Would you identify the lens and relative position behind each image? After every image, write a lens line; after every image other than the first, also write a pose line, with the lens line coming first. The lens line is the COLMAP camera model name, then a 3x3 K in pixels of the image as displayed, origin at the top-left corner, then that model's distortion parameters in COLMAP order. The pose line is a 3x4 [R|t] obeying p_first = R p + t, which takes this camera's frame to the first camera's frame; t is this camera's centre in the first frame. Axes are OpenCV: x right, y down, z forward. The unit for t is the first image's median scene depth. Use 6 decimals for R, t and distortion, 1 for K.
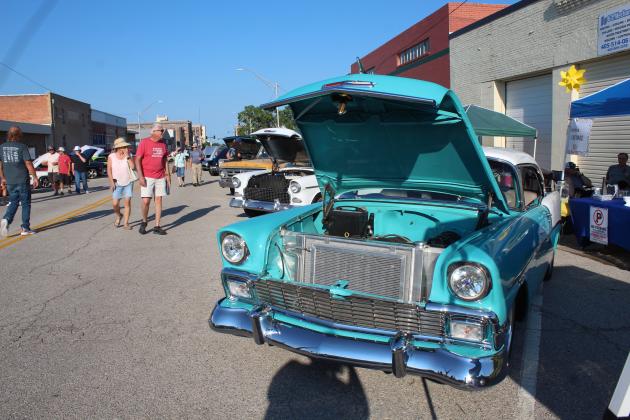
lens RADIAL K [[519.2, 0, 305.9], [0, 519.2, 209.9], [0, 0, 1]] dist [-0.154489, 0.132699]
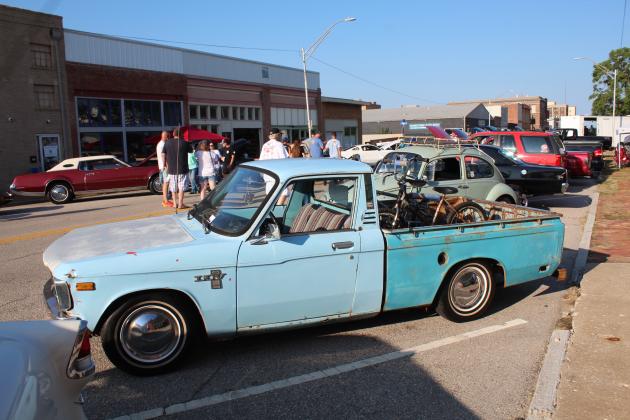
lens RADIAL K [[519.2, 0, 305.9], [0, 519.2, 209.9], [0, 0, 1]] dist [-0.154489, 0.132699]
pose [[0.769516, 0.081549, -0.633400, -0.063795], [-0.062545, 0.996669, 0.052332, -0.128701], [0.635558, -0.000654, 0.772053, 1.085941]]
